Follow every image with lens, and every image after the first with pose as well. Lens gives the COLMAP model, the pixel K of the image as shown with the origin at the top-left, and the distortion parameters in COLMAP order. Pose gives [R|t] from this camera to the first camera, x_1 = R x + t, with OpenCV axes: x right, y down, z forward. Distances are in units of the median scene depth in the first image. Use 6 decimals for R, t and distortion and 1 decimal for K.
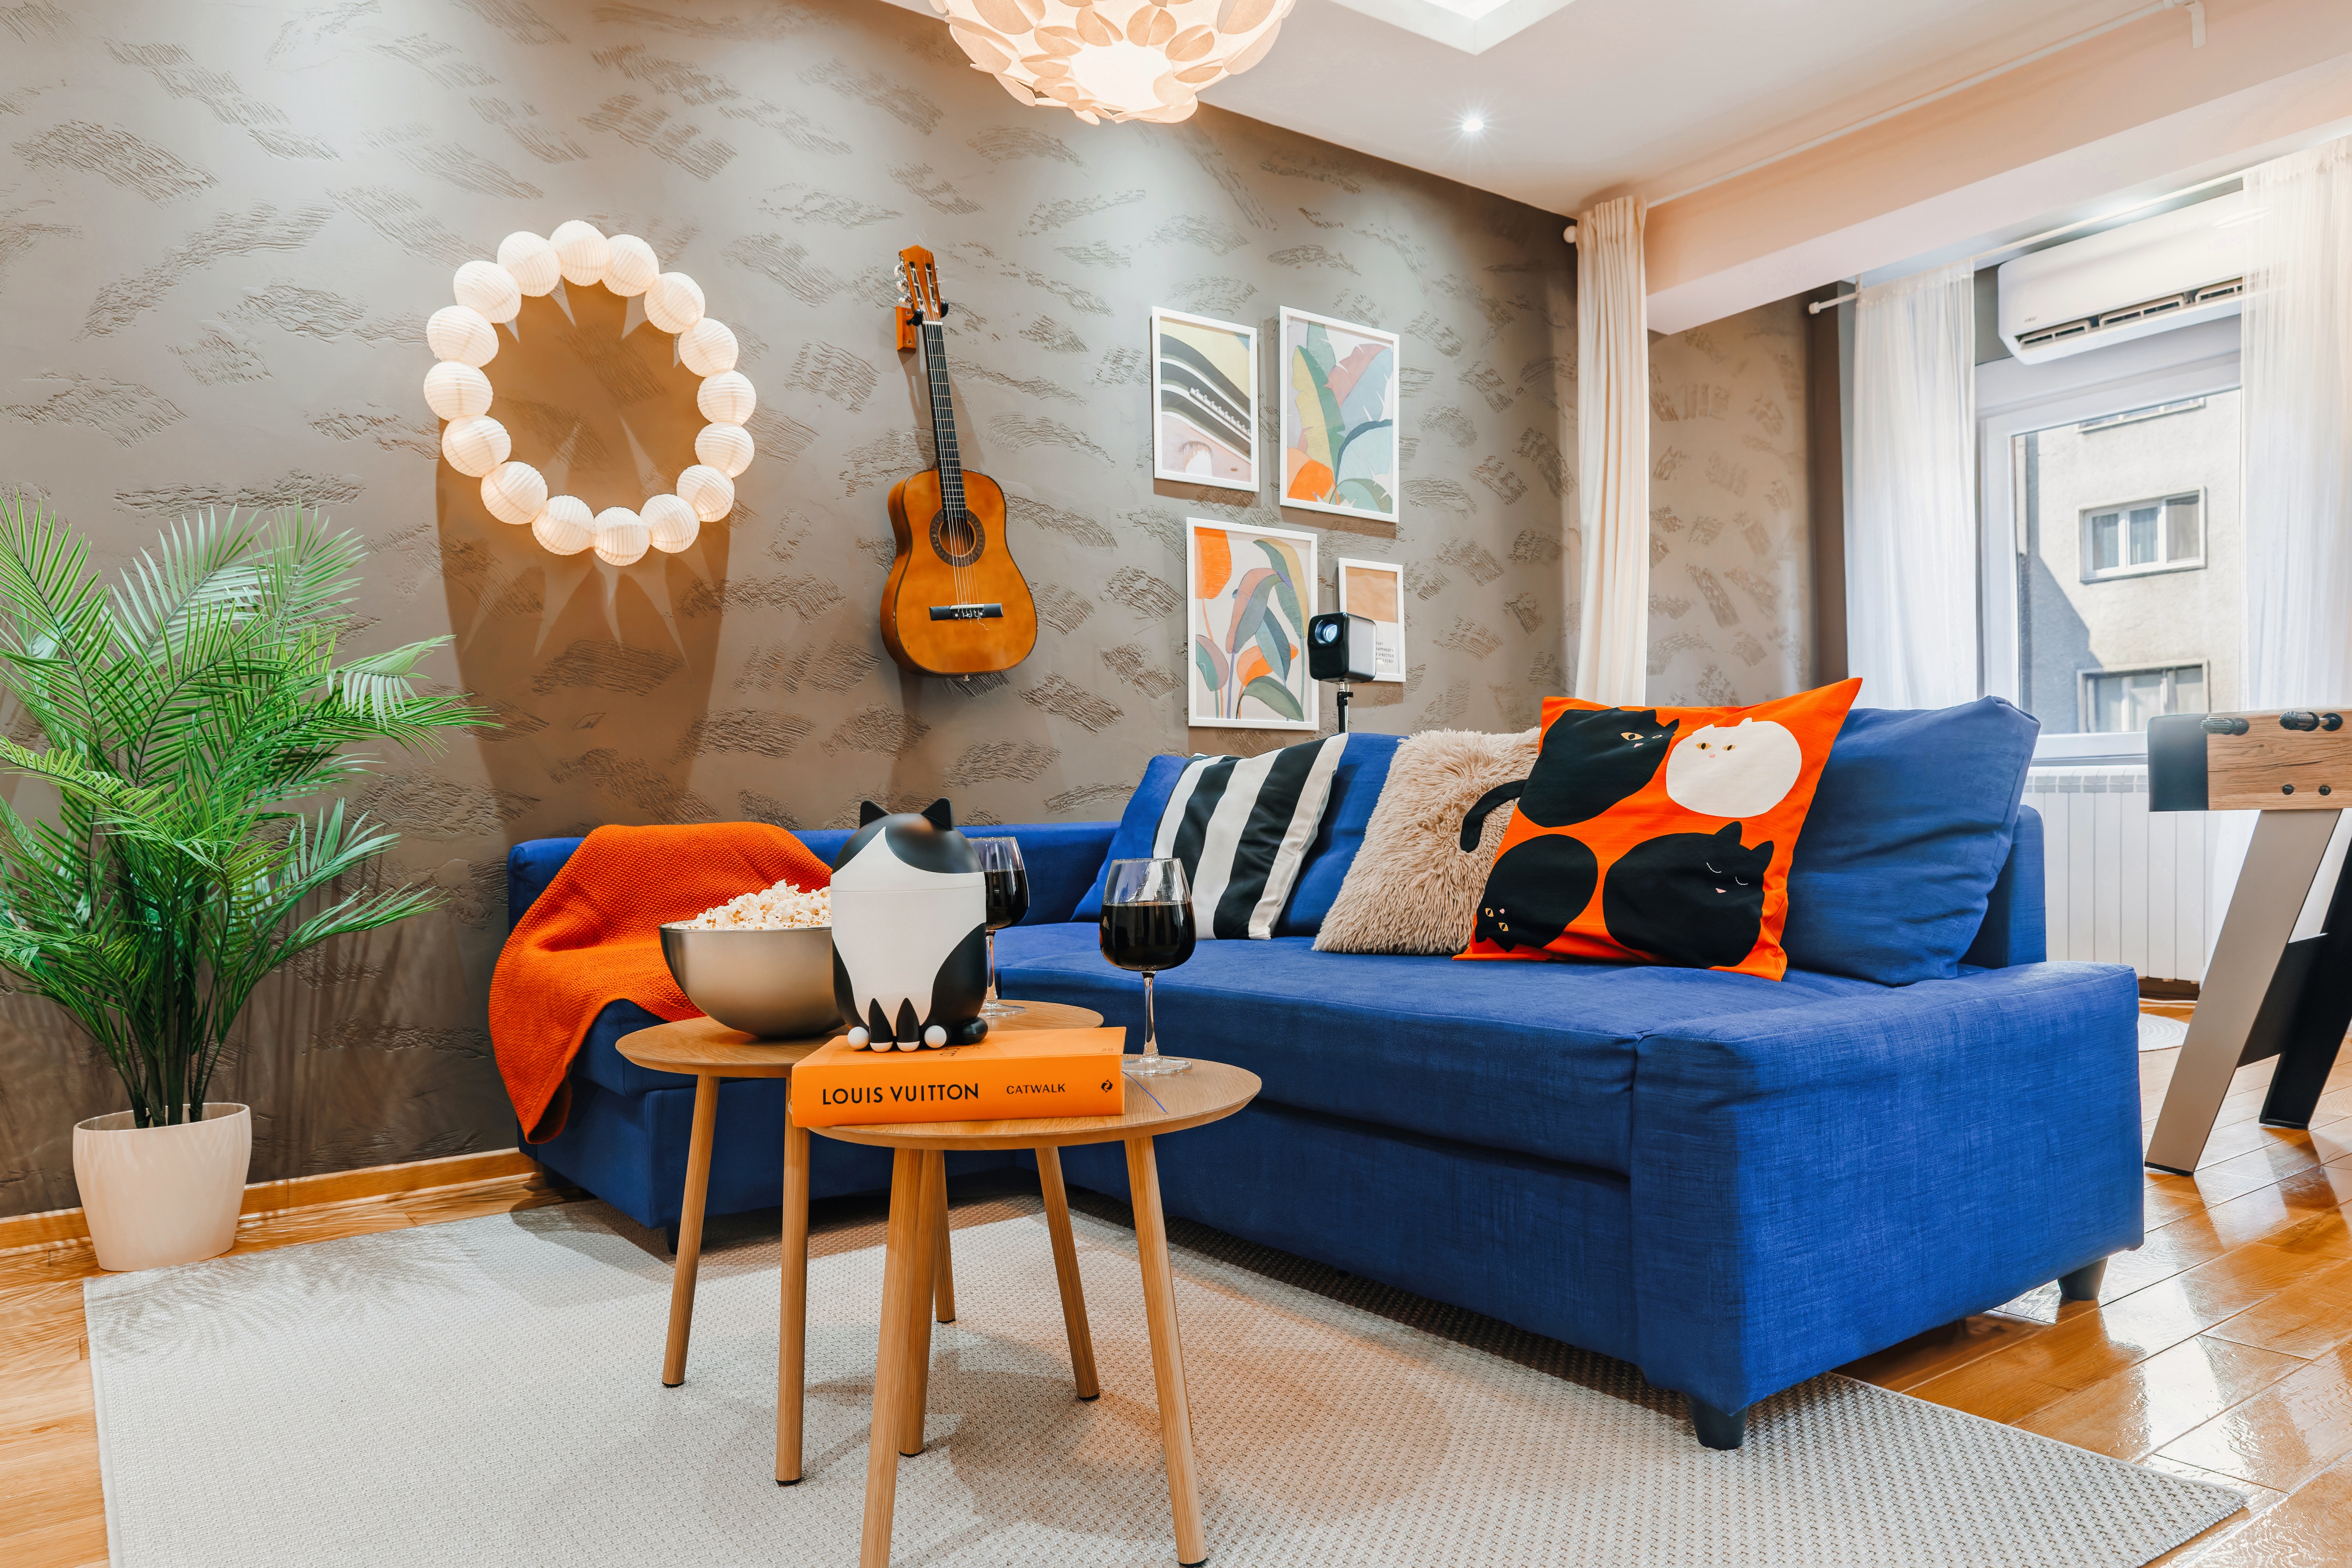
lens RADIAL K [[1622.6, 0, 1186.1], [0, 1622.6, 801.1], [0, 0, 1]] dist [0.007363, -0.000791]
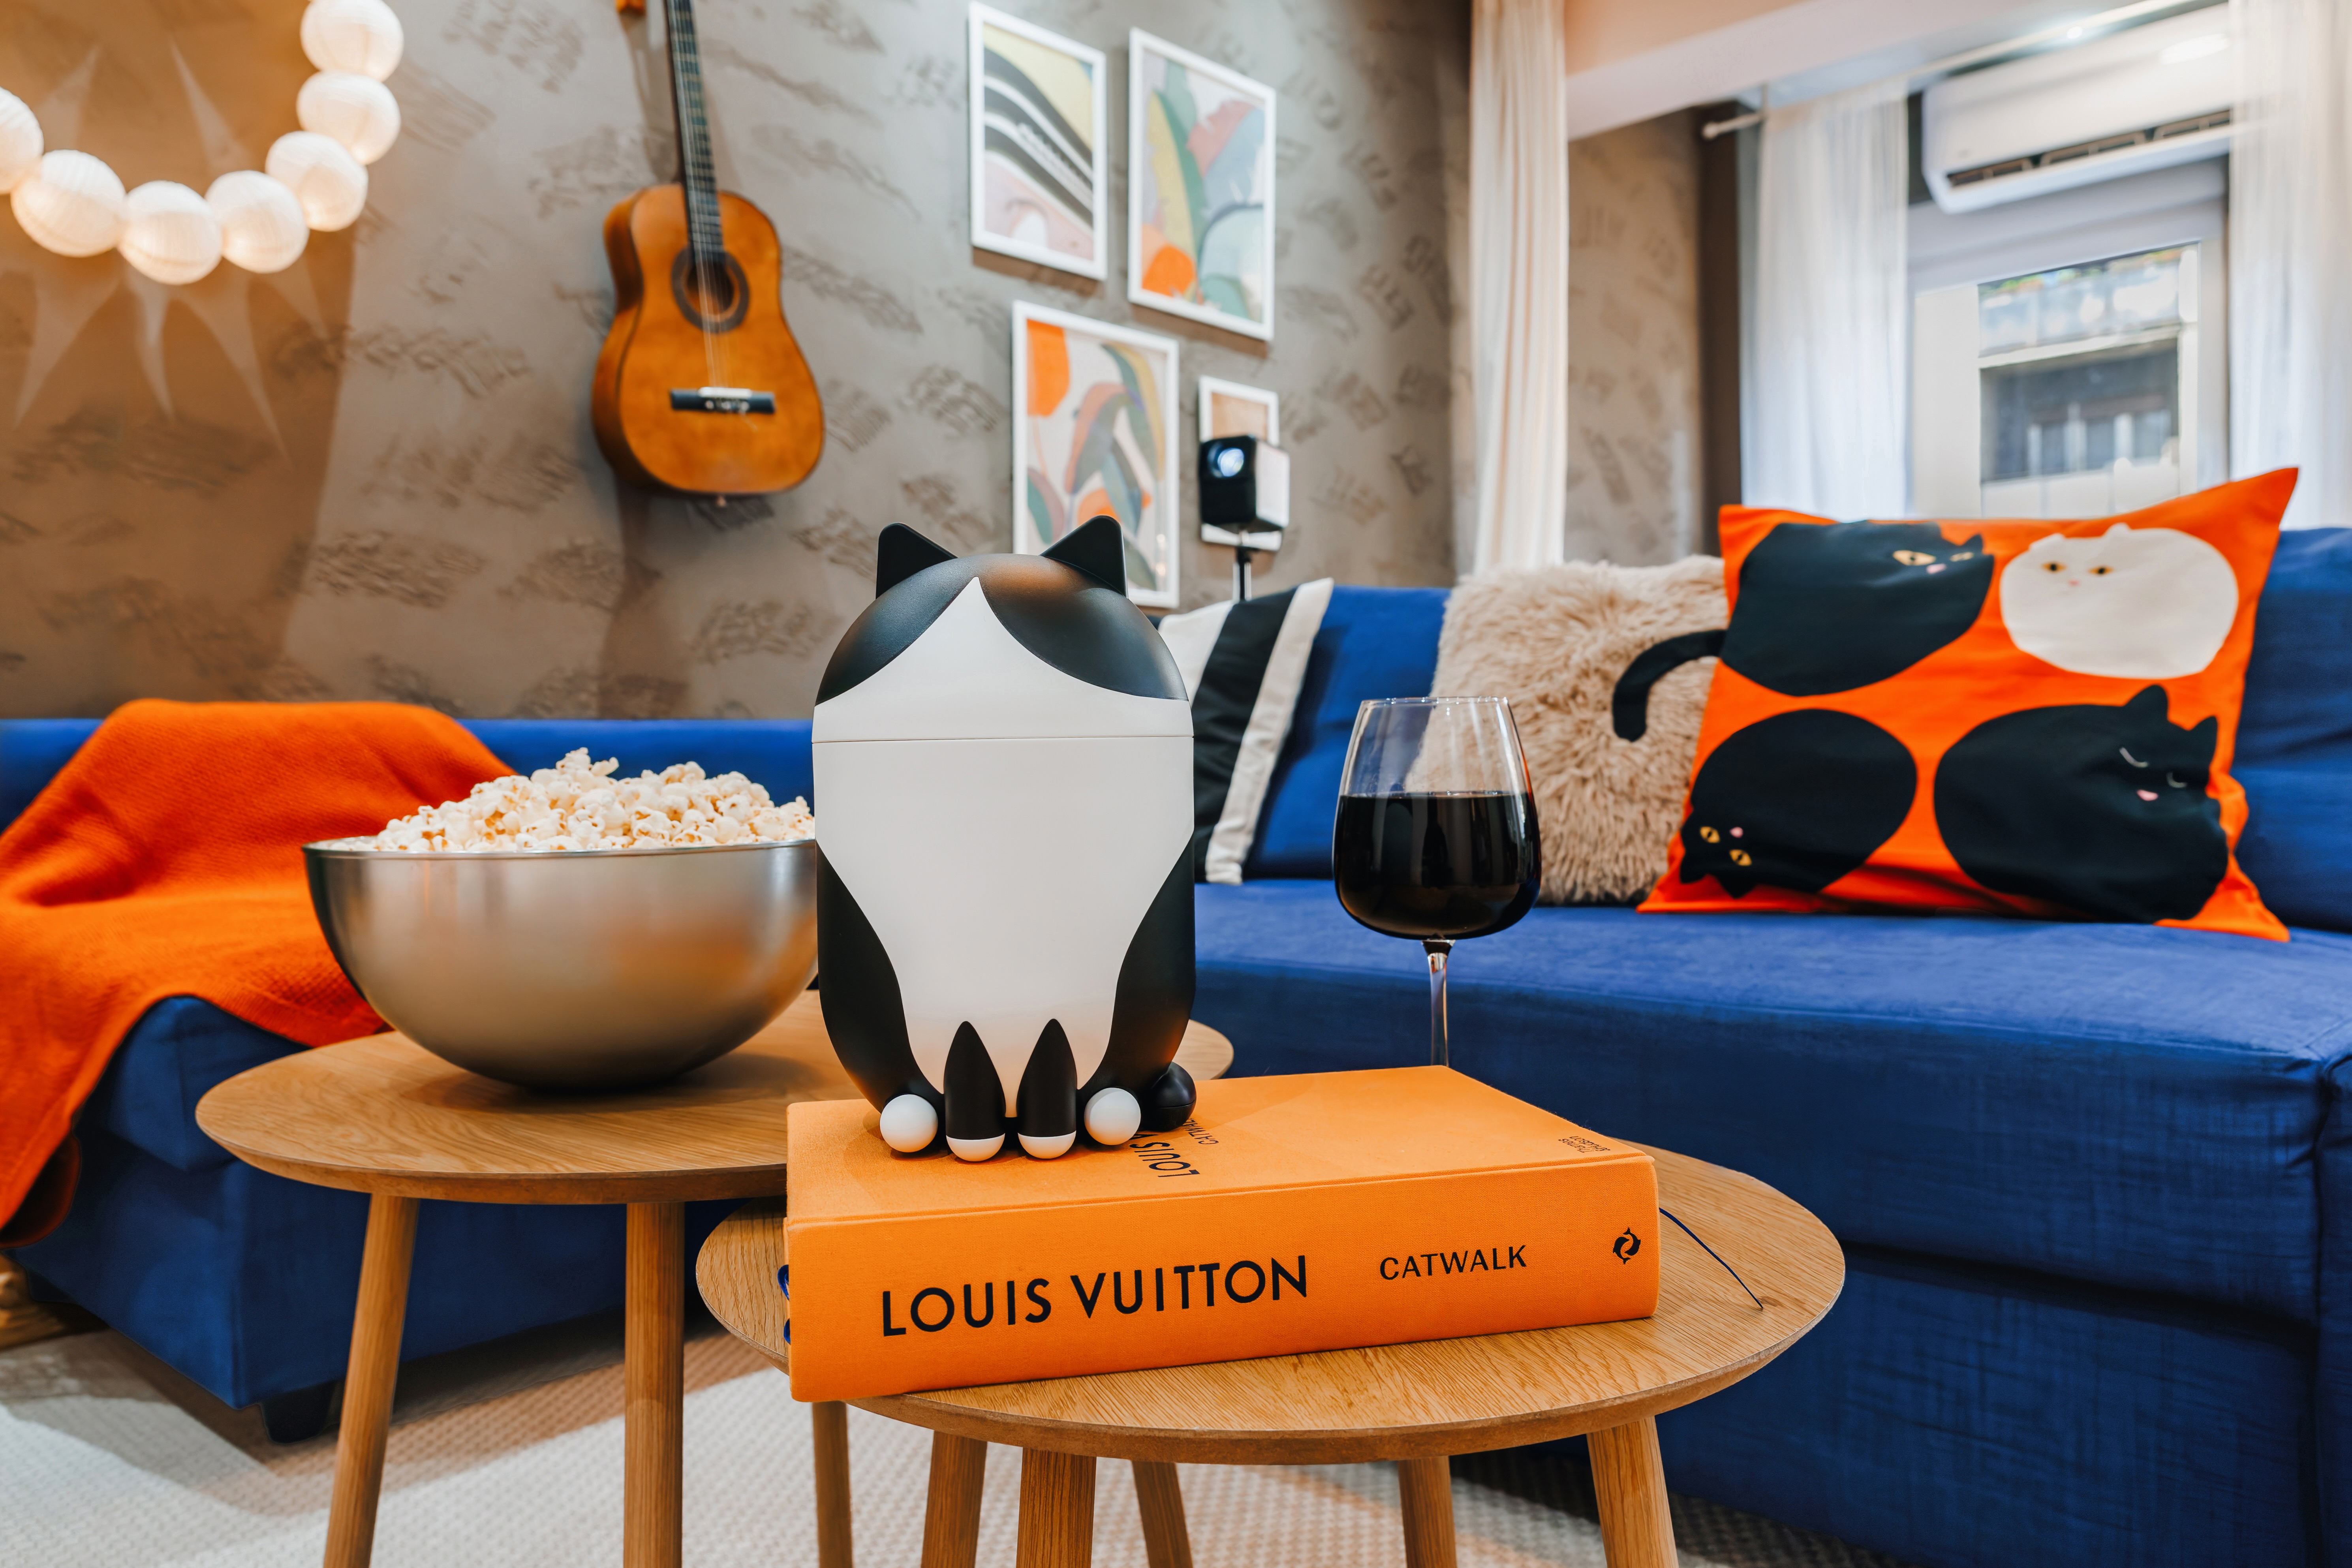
lens RADIAL K [[1763.1, 0, 1148.5], [0, 1763.1, 758.1], [0, 0, 1]] dist [-0.001729, 0.004463]
pose [[0.982927, 0.009439, 0.183755, -0.102133], [-0.011103, 0.999906, 0.008028, 0.025465], [-0.183662, -0.009931, 0.982939, 0.265573]]
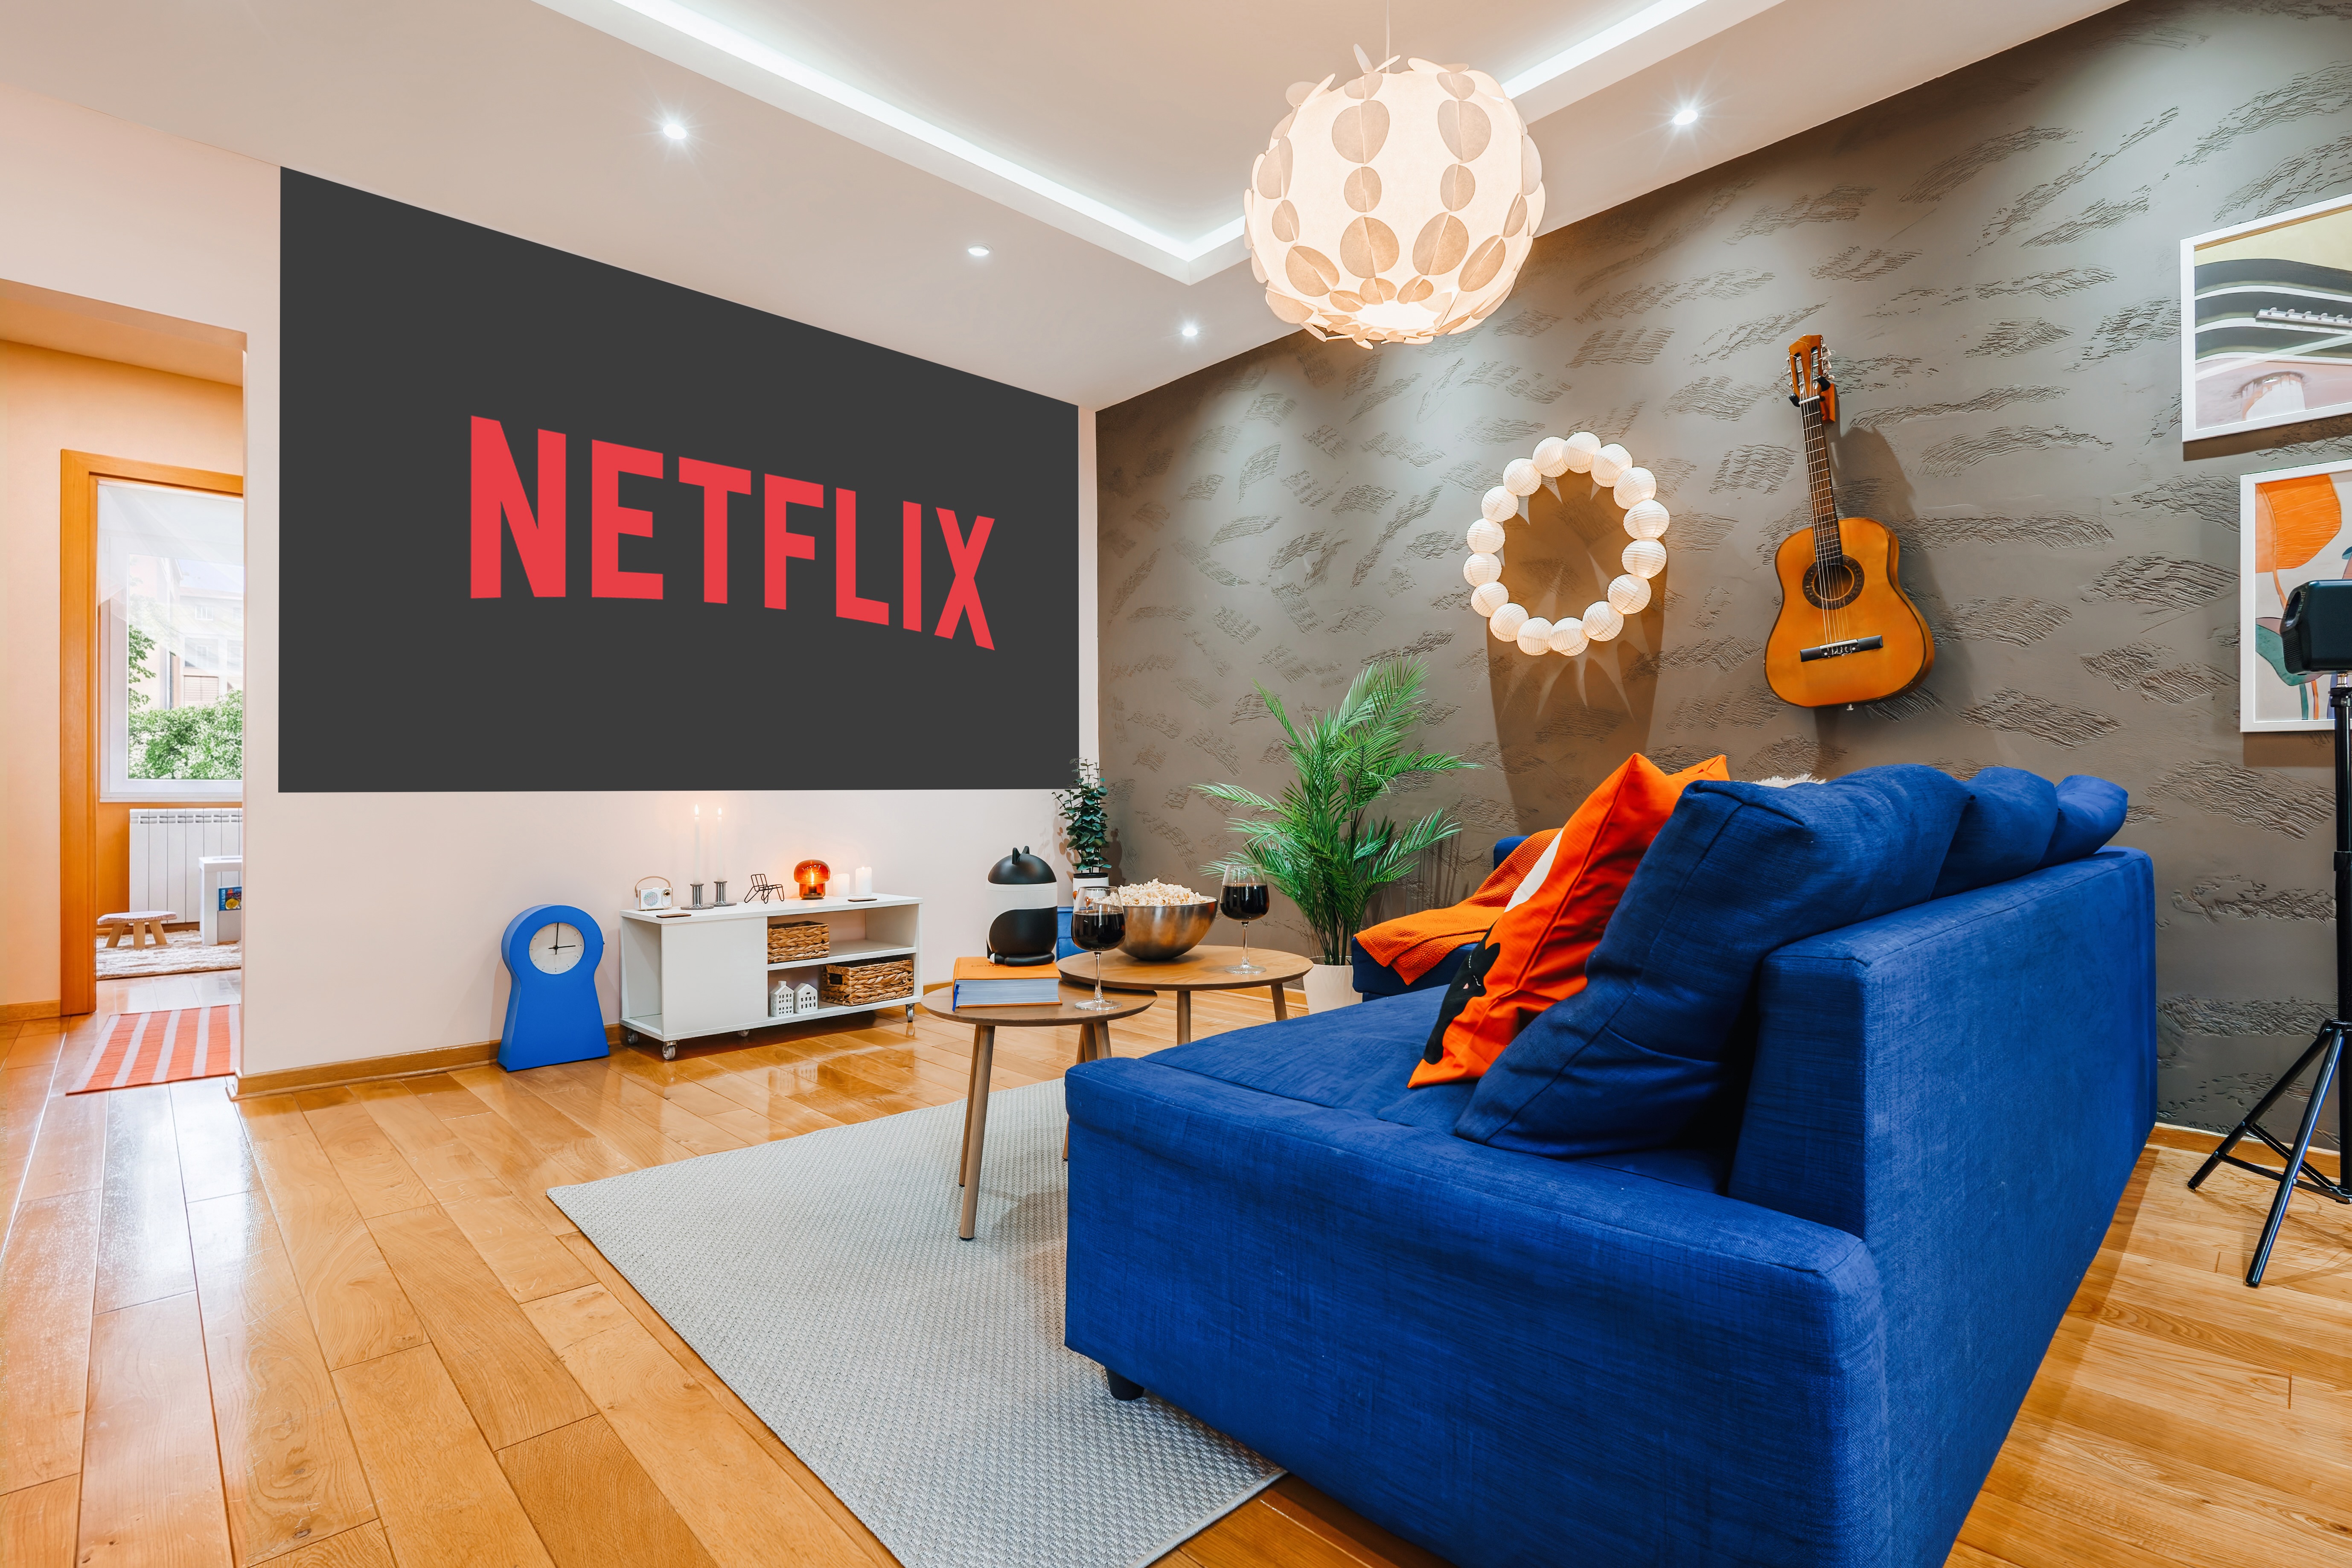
lens RADIAL K [[1074.0, 0, 1179.1], [0, 1074.0, 773.3], [0, 0, 1]] dist [0.005026, 0.001224]
pose [[0.137375, -0.002305, -0.990516, 0.569546], [0.011291, 0.999936, -0.000761, -0.038051], [0.990455, -0.011079, 0.137392, 0.486580]]
